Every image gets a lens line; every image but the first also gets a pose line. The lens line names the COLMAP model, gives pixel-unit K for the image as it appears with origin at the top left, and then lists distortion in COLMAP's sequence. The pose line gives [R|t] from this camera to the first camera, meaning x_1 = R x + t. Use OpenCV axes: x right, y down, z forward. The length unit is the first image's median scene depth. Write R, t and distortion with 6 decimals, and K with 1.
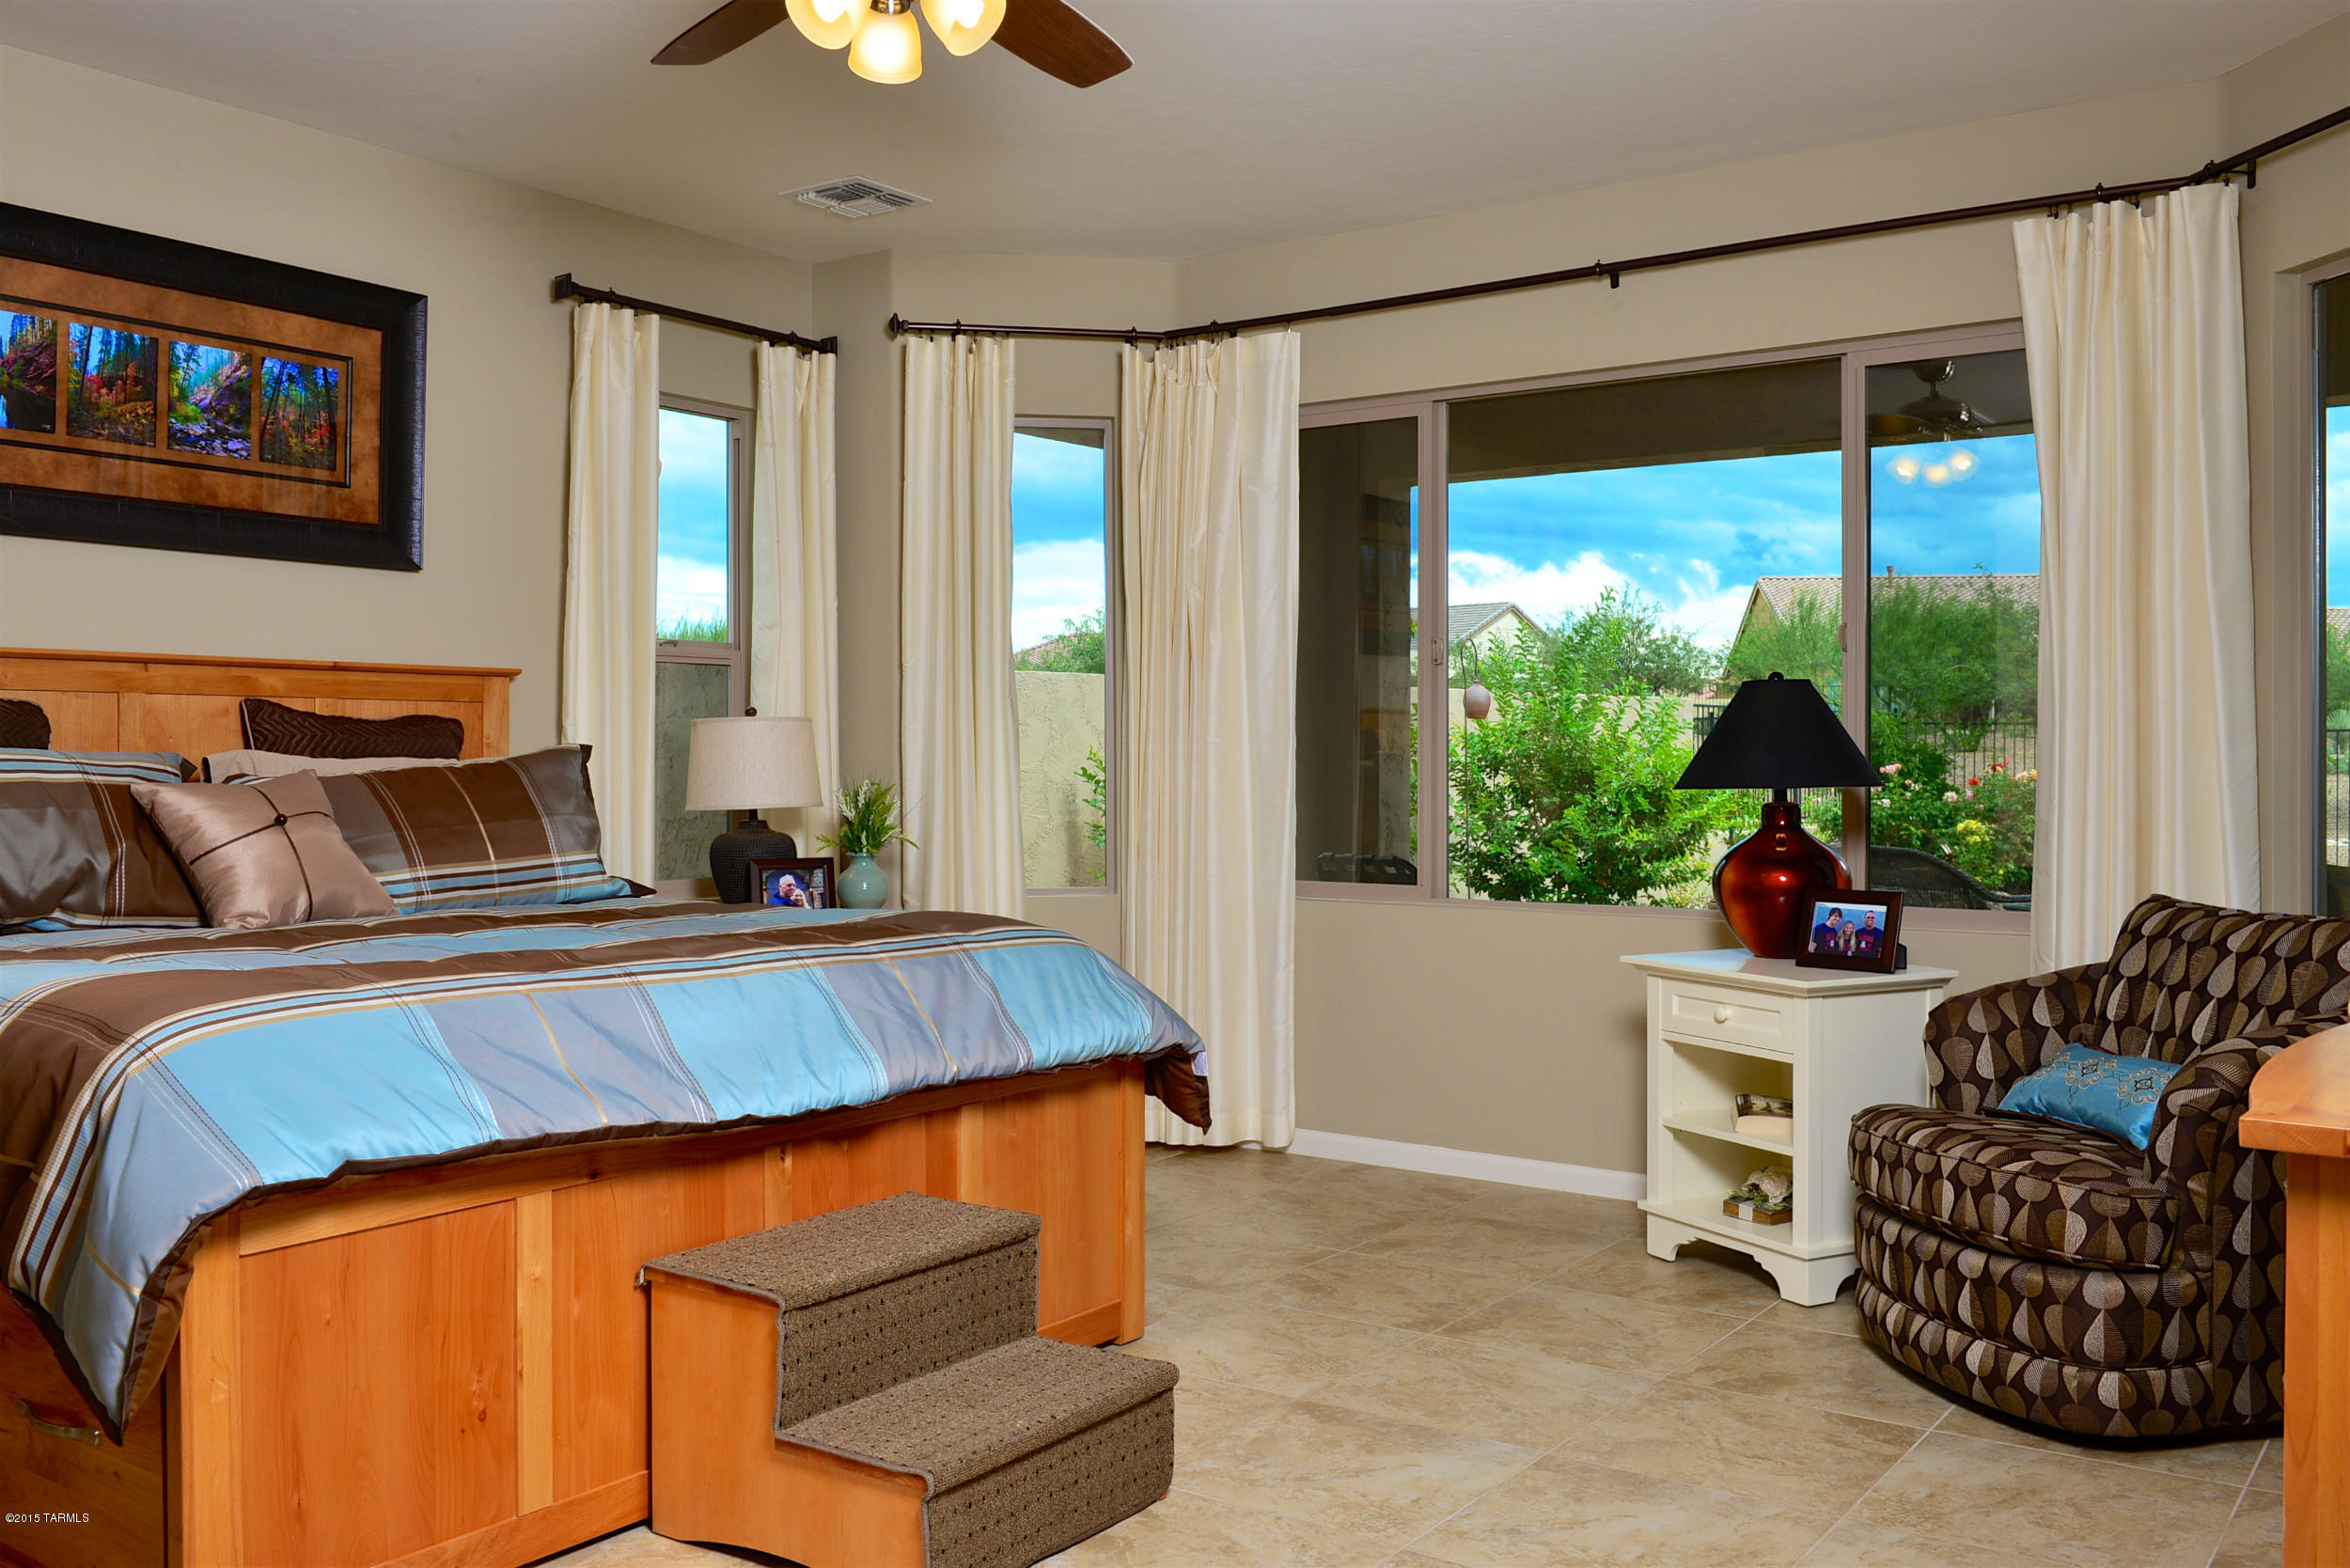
lens RADIAL K [[2001.7, 0, 1175.0], [0, 2001.7, 784.0], [0, 0, 1]] dist [0.007061, -0.075626]
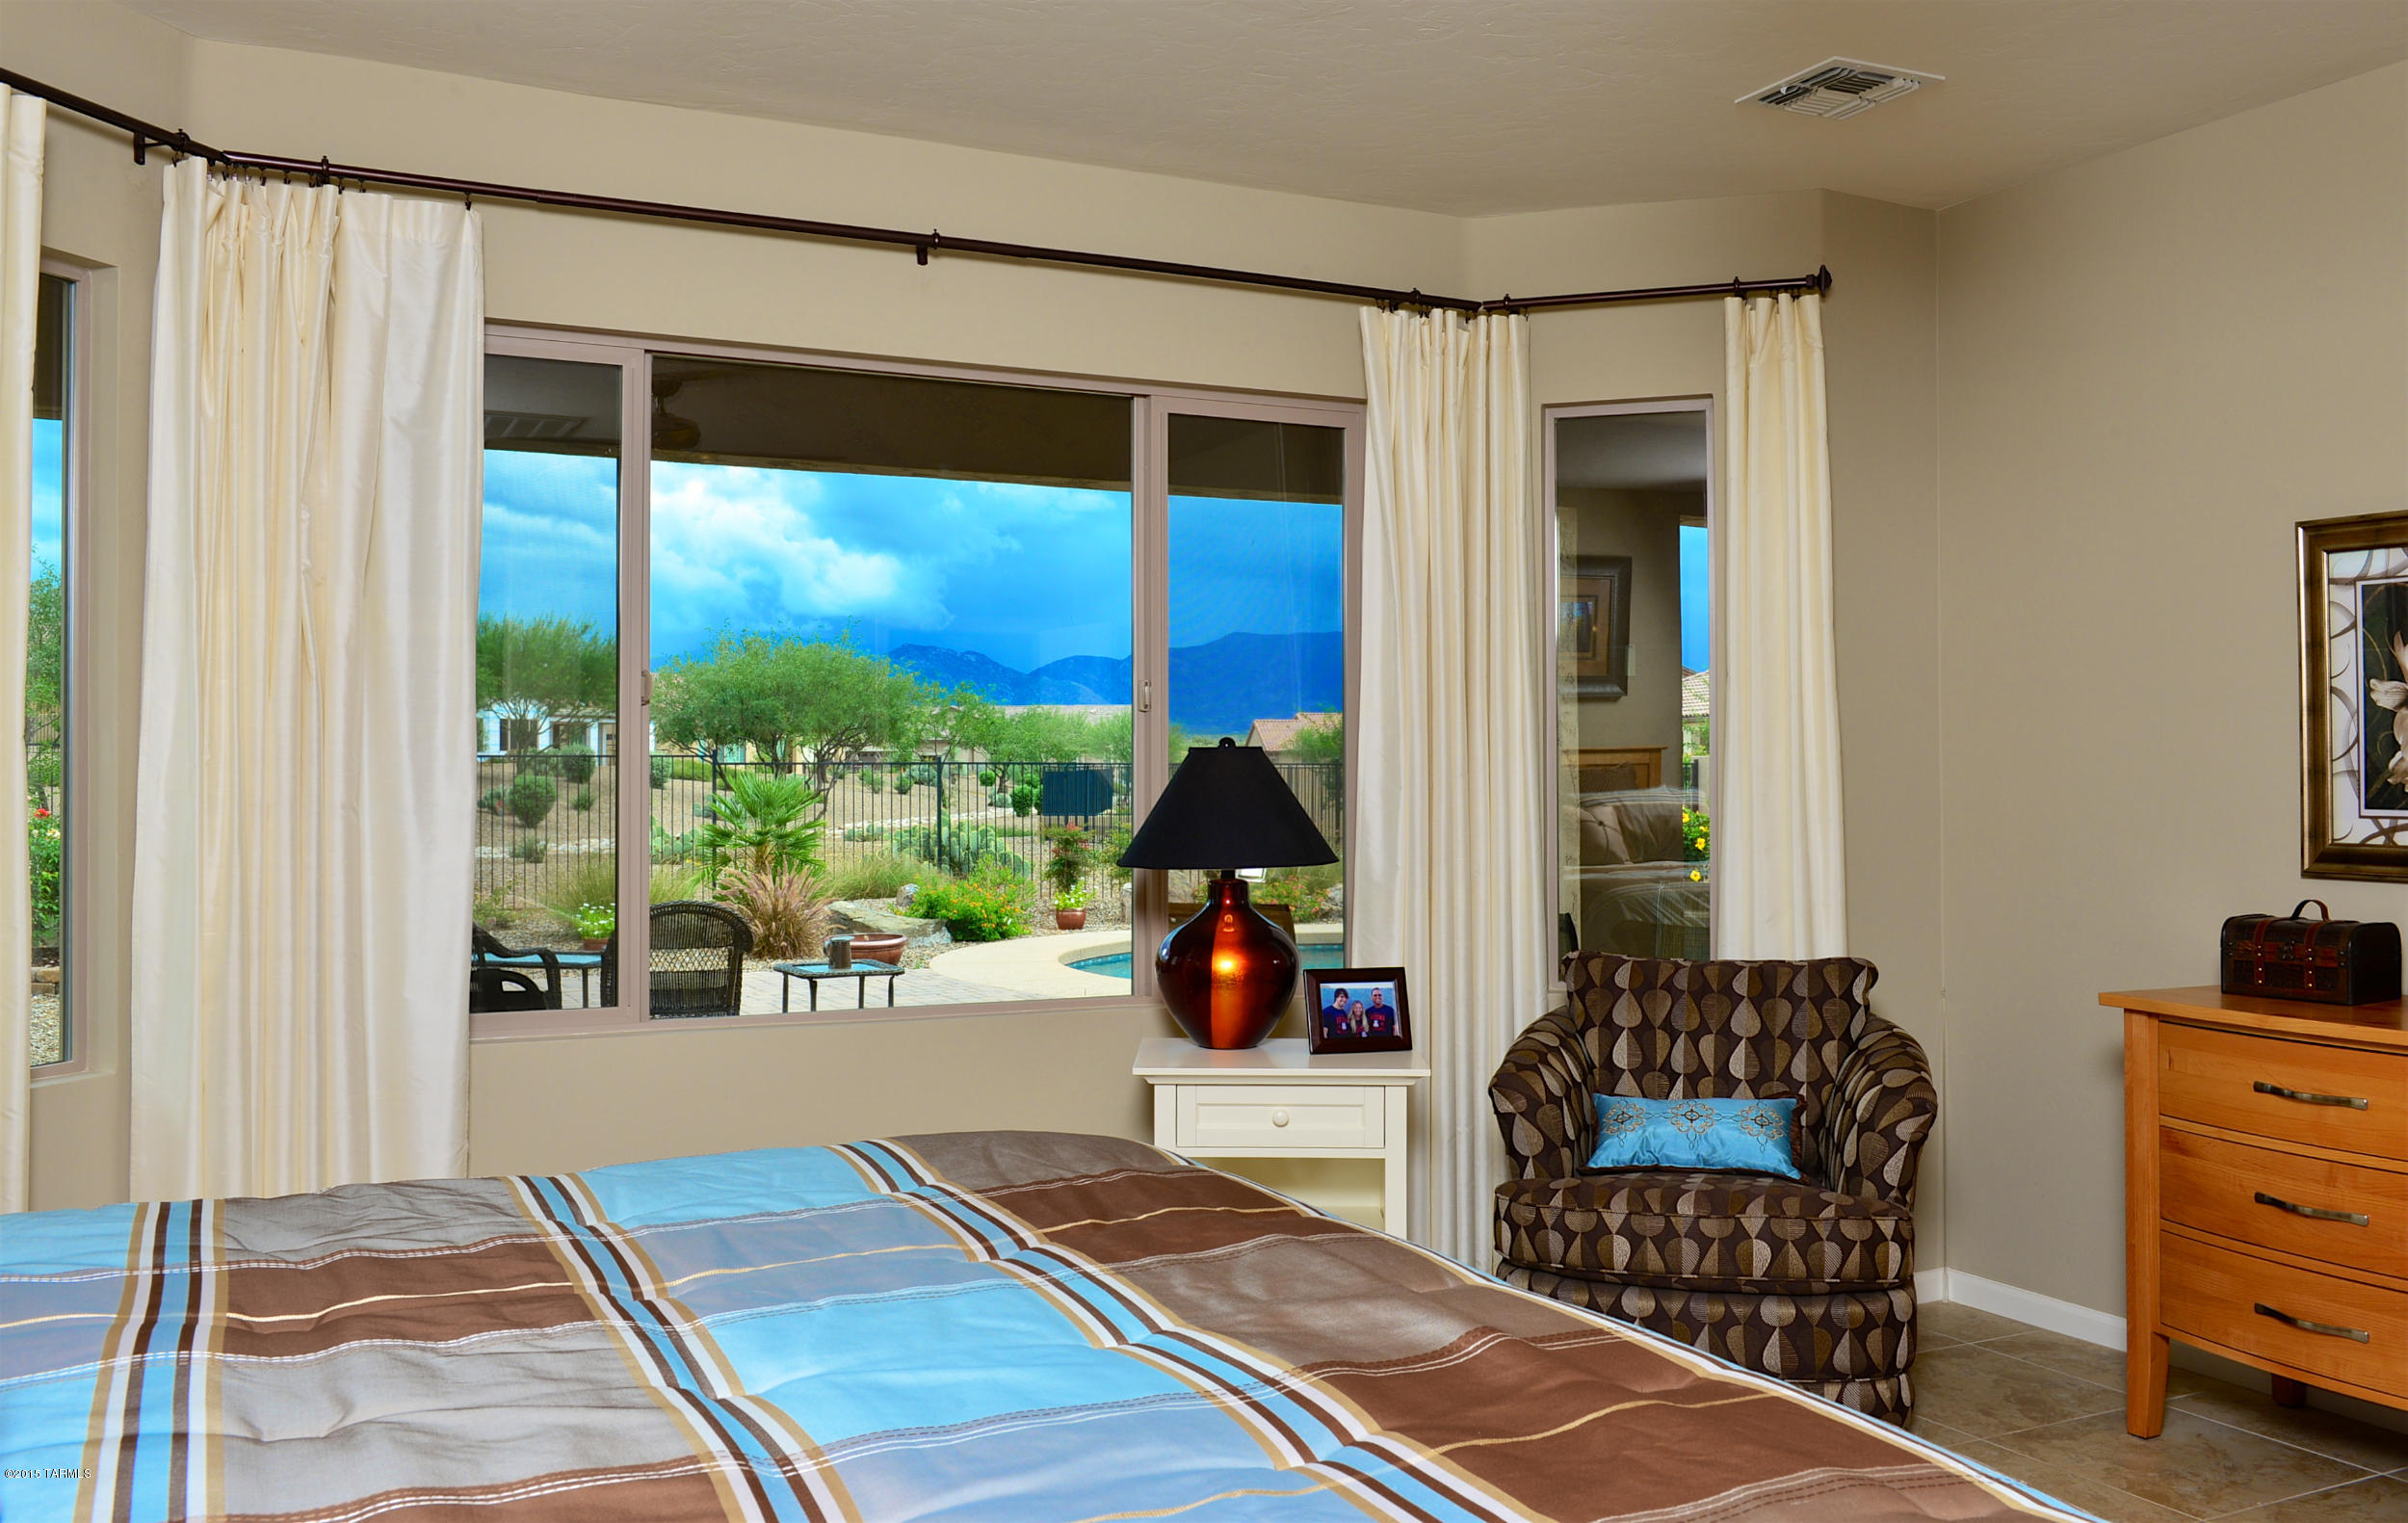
lens RADIAL K [[2056.3, 0, 1204.0], [0, 2056.3, 761.5], [0, 0, 1]] dist [-0.014073, -0.005153]
pose [[0.476668, 0.008250, 0.879045, -0.549296], [0.009103, 0.999856, -0.014320, -0.032215], [-0.879036, 0.014828, 0.476524, 0.568378]]
